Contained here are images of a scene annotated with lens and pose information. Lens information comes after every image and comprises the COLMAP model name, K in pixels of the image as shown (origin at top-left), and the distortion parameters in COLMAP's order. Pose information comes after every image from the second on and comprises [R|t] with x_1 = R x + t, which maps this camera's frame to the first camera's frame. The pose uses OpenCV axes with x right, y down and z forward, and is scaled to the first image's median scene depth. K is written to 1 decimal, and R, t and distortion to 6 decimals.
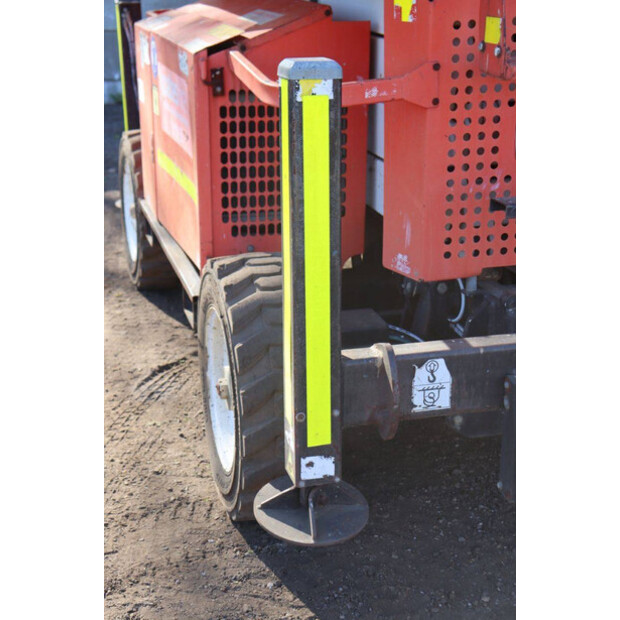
lens RADIAL K [[1090.3, 0, 310.8], [0, 1090.3, 311.0], [0, 0, 1]] dist [0.175001, 0.000000]
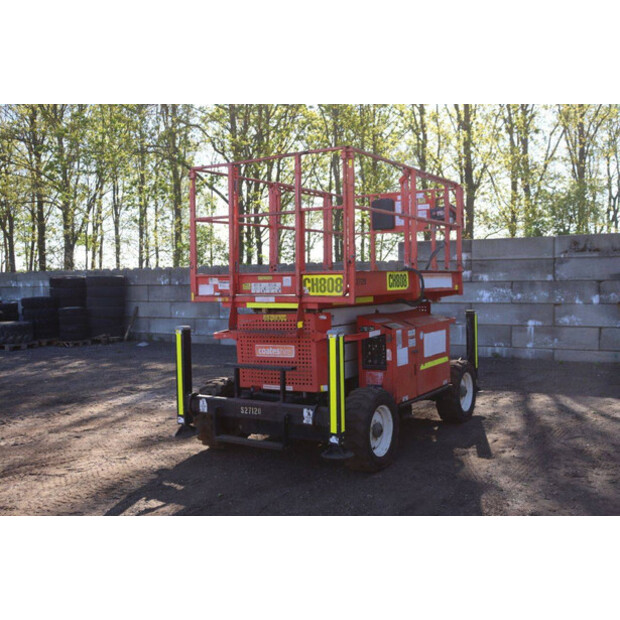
lens RADIAL K [[650.9, 0, 307.2], [0, 650.9, 313.1], [0, 0, 1]] dist [-0.053440, 0.000000]
pose [[0.666461, 0.022495, -0.745201, 2.144872], [-0.215431, 0.962716, -0.163606, 0.049422], [0.713736, 0.269576, 0.646459, -0.373756]]
